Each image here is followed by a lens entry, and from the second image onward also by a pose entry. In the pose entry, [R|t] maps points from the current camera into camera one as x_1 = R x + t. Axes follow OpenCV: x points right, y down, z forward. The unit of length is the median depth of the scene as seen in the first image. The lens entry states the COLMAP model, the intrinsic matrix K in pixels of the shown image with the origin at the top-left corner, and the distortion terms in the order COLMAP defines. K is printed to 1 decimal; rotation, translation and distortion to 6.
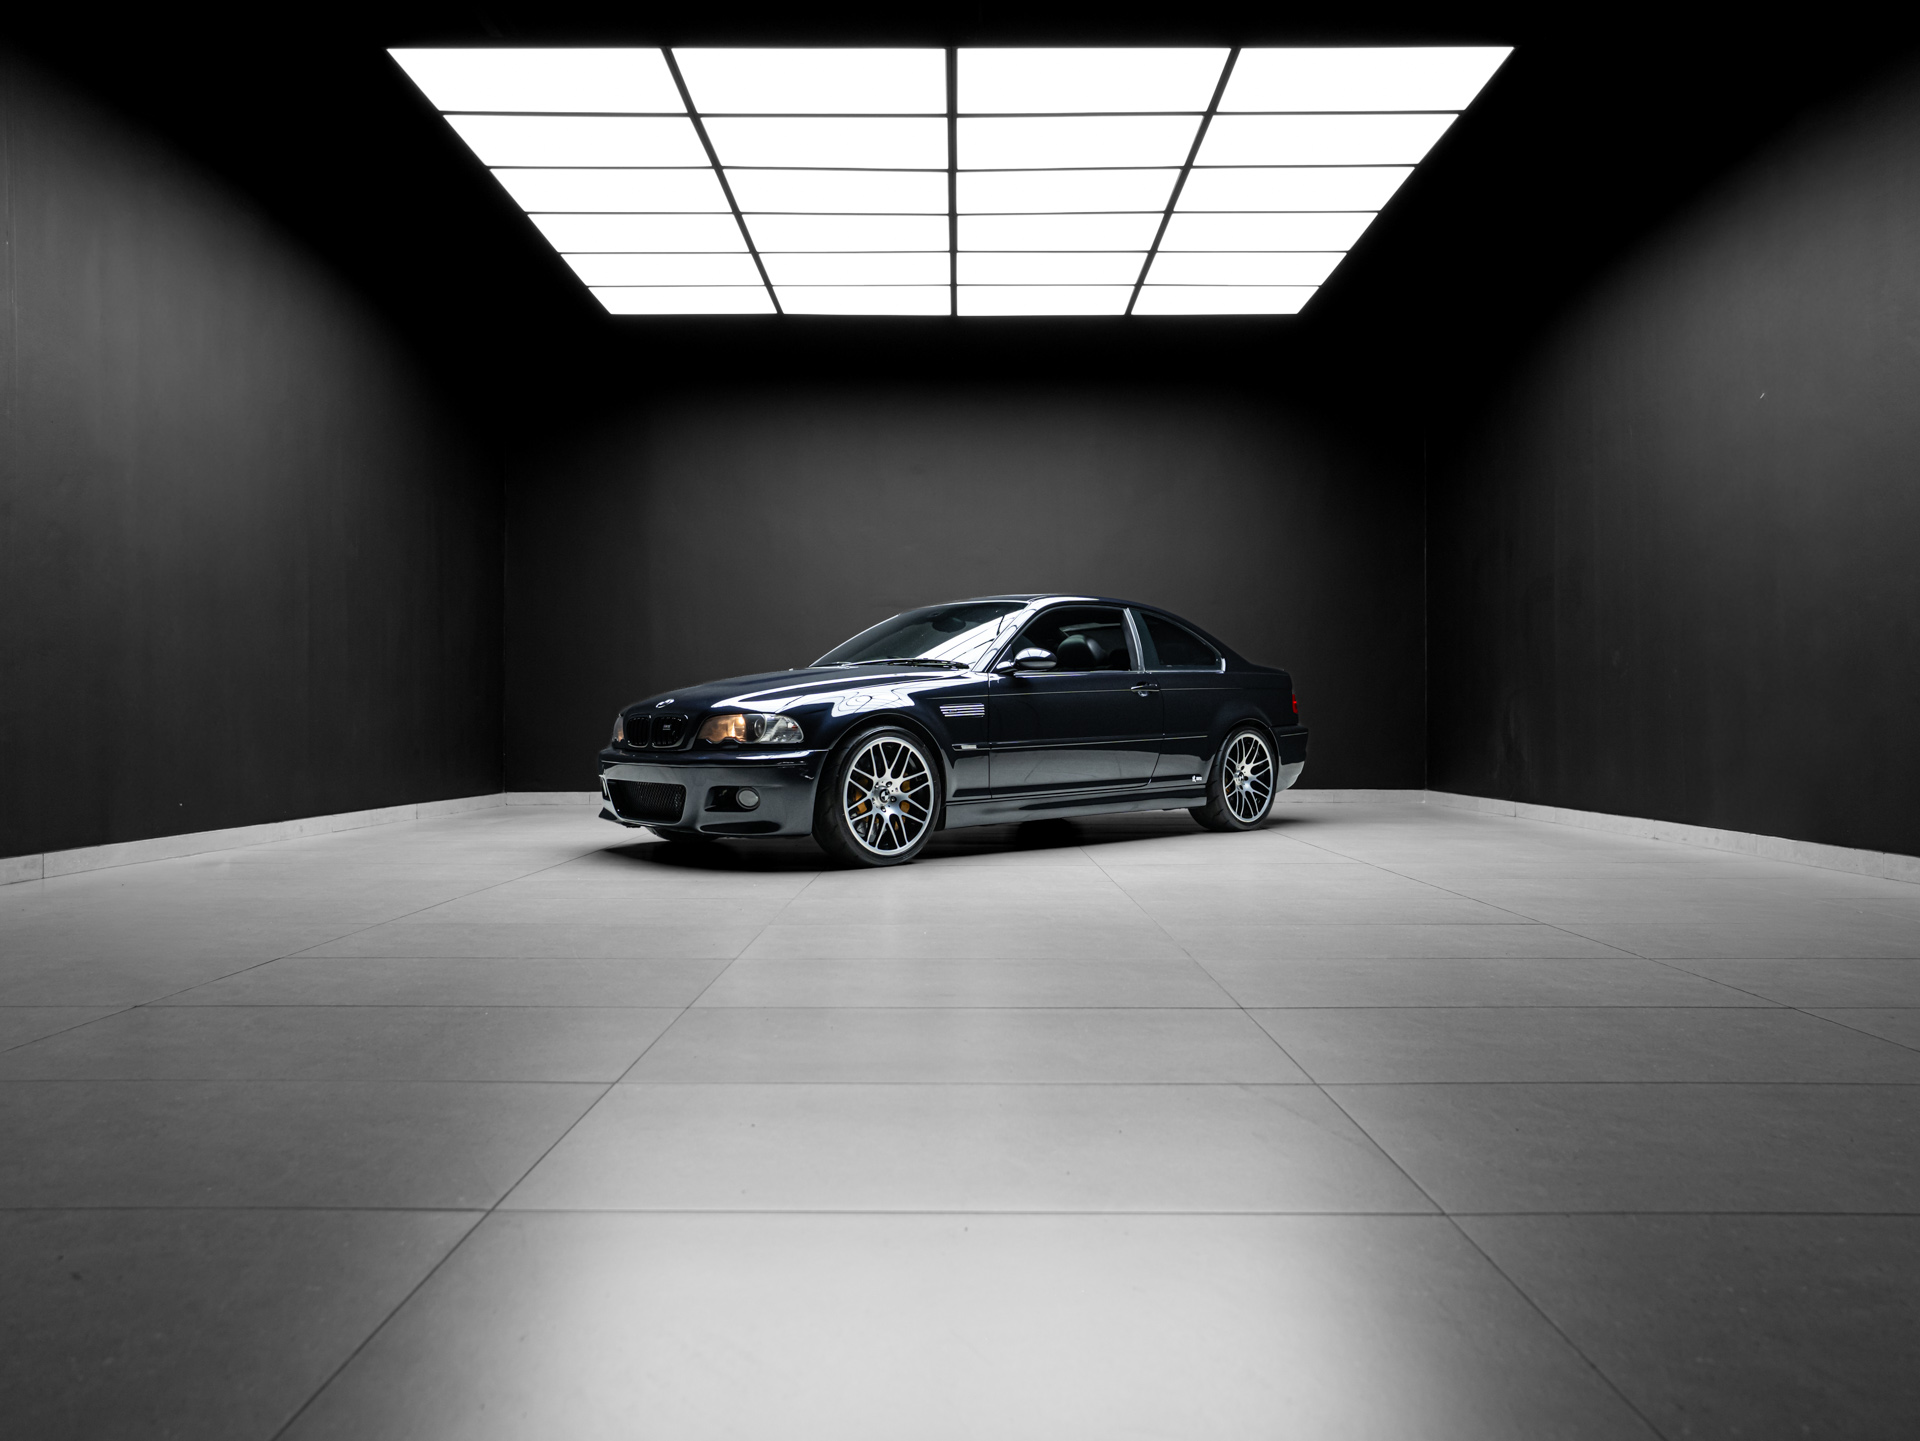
lens RADIAL K [[1310.7, 0, 960.0], [0, 1310.7, 720.5], [0, 0, 1]] dist [-0.032458, 0.003658]
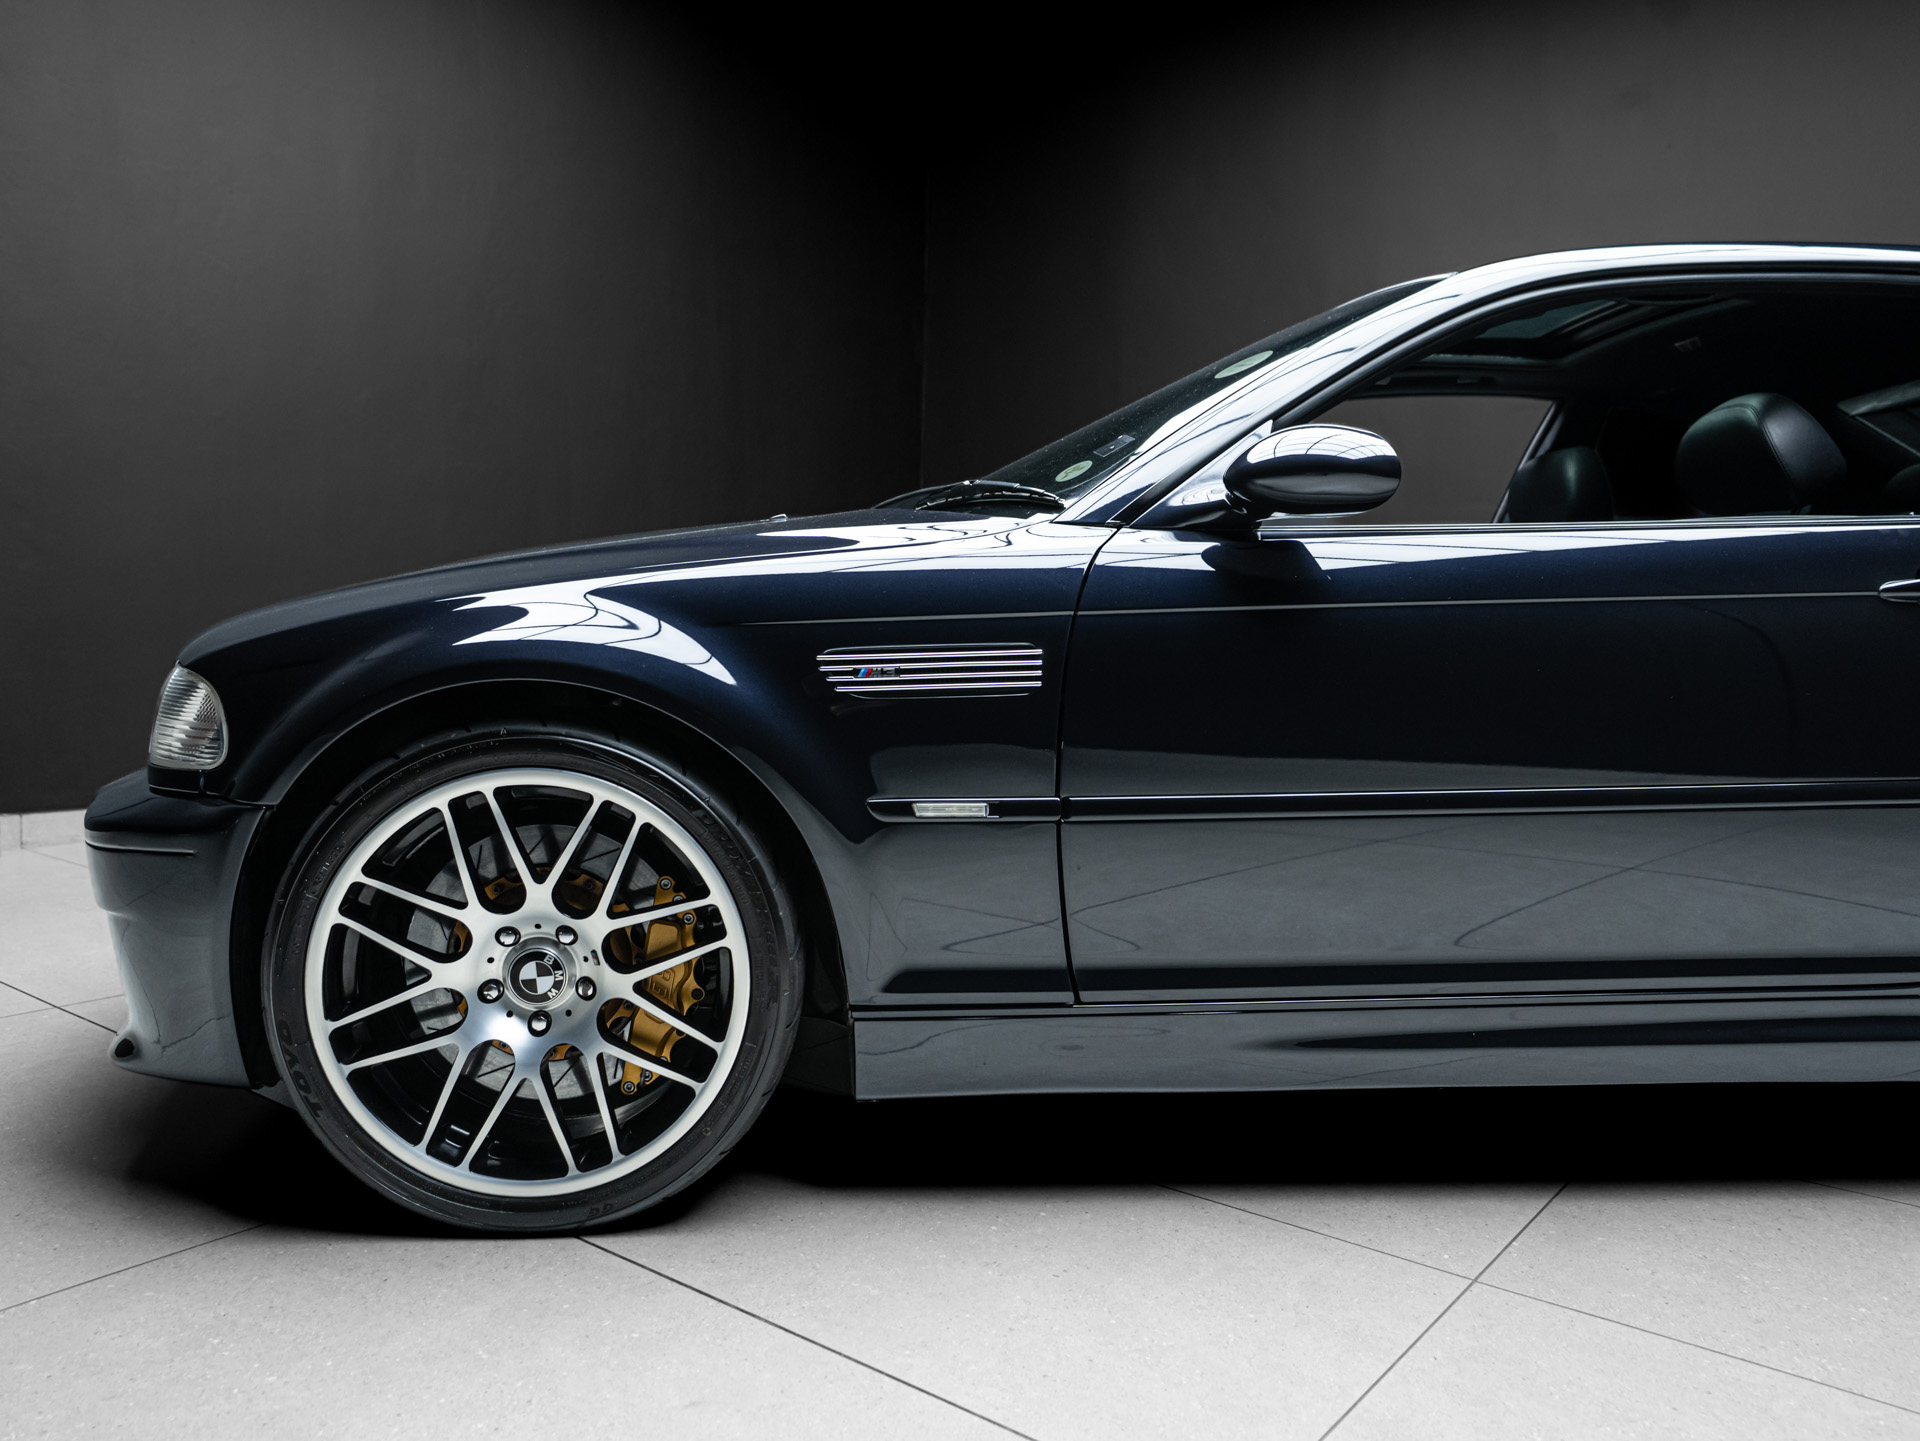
lens RADIAL K [[1458.8, 0, 960.0], [0, 1458.8, 720.5], [0, 0, 1]] dist [-0.028874, 0.069690]
pose [[0.793178, 0.073184, -0.604577, 0.157547], [-0.021185, 0.995468, 0.092708, -0.021244], [0.608622, -0.060726, 0.791133, 0.668830]]
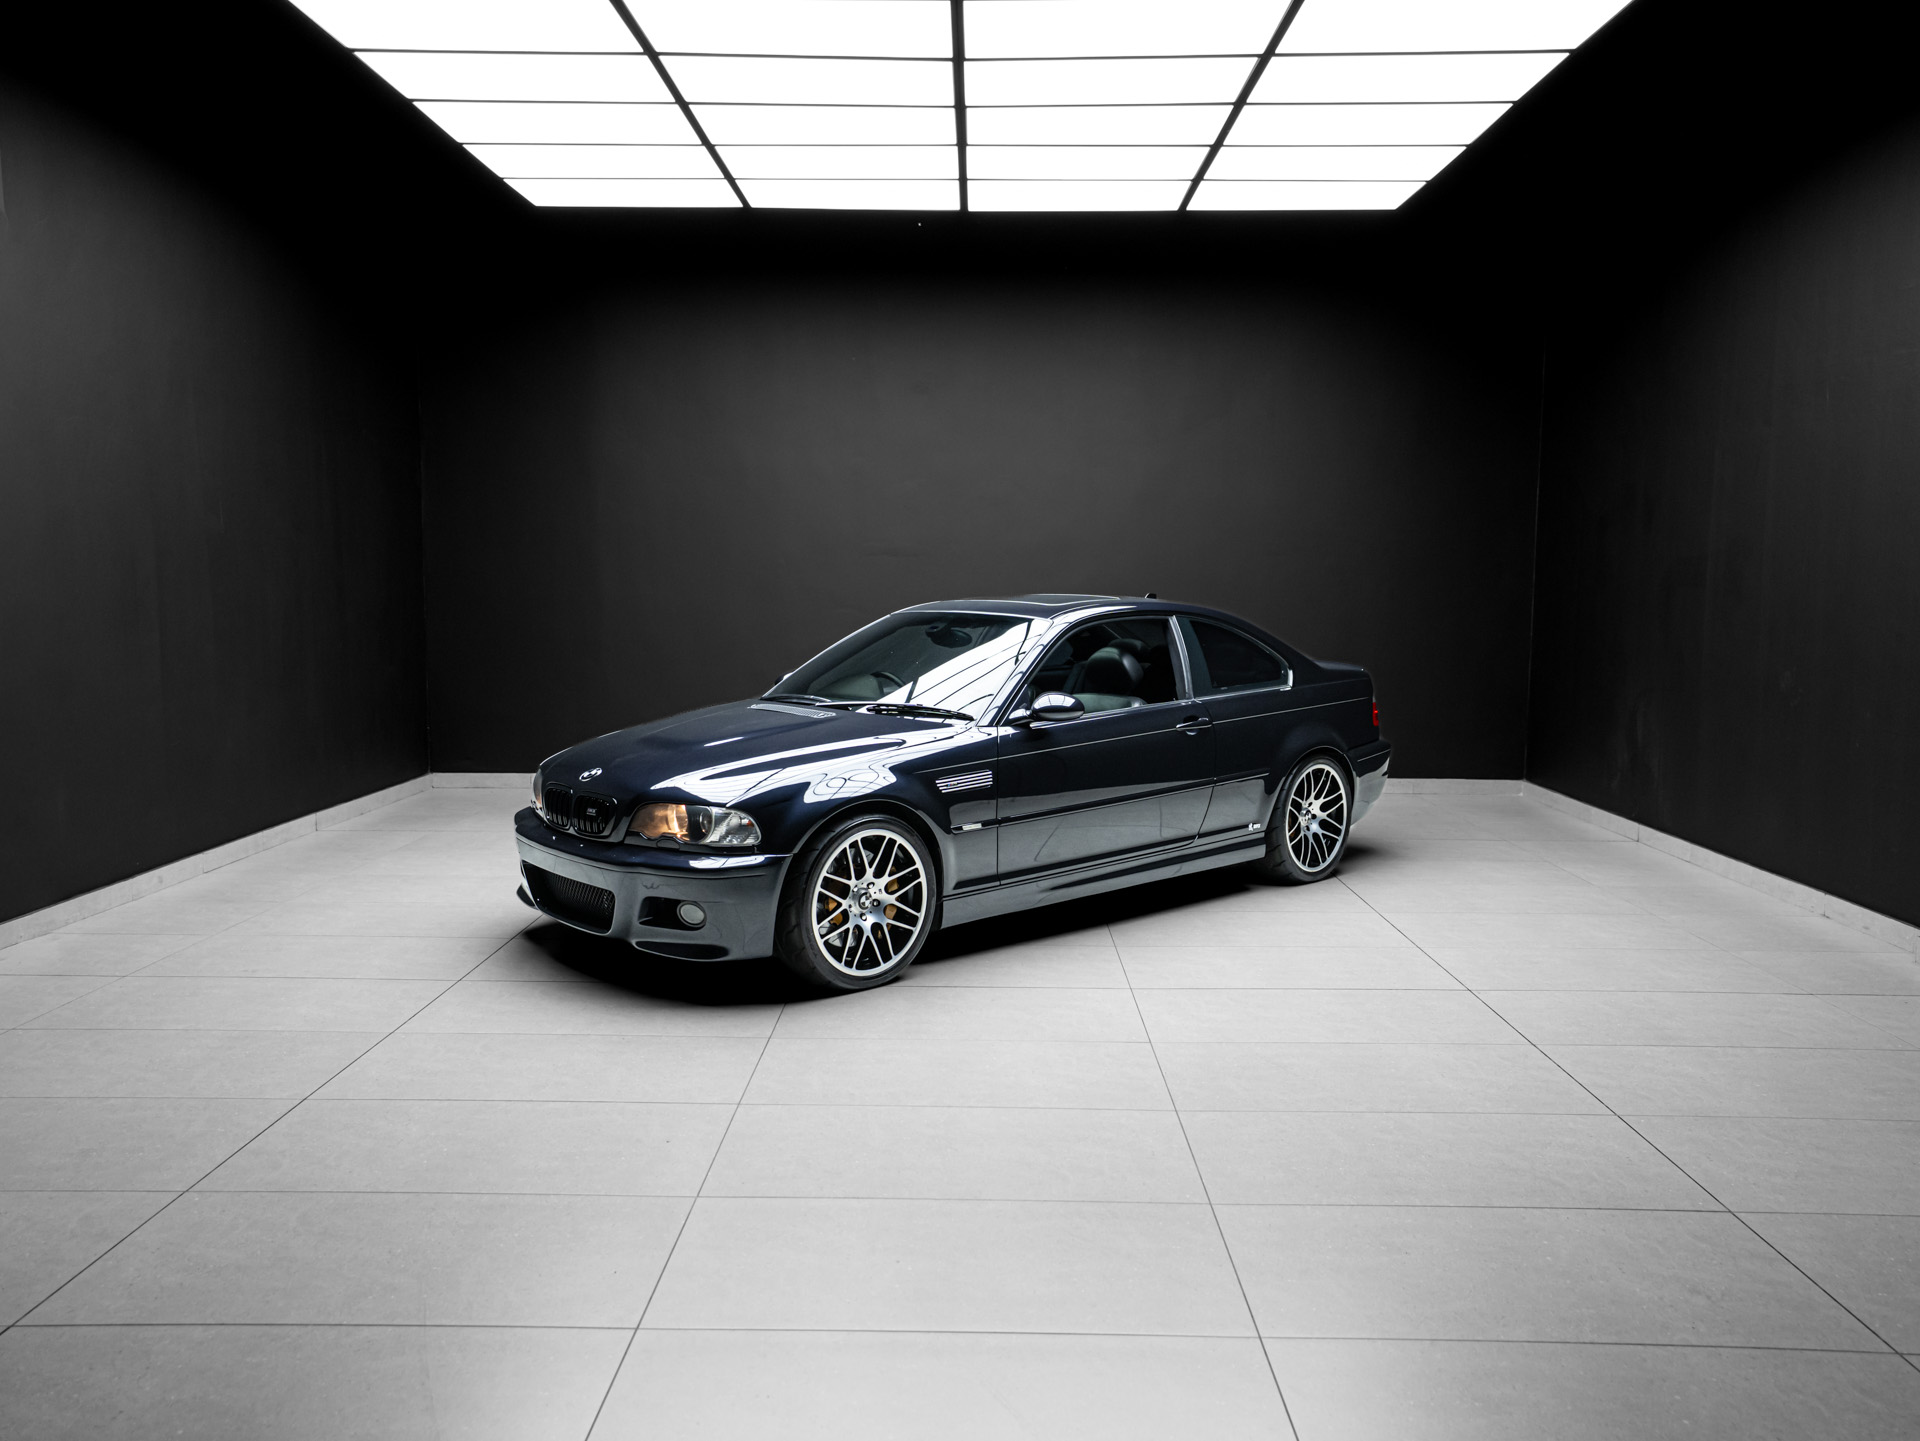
lens RADIAL K [[1458.8, 0, 960.0], [0, 1458.8, 720.5], [0, 0, 1]] dist [-0.028874, 0.069690]
pose [[0.999889, 0.008995, -0.011903, 0.008141], [-0.007726, 0.994683, 0.102693, -0.117445], [0.012763, -0.102590, 0.994642, 0.105695]]
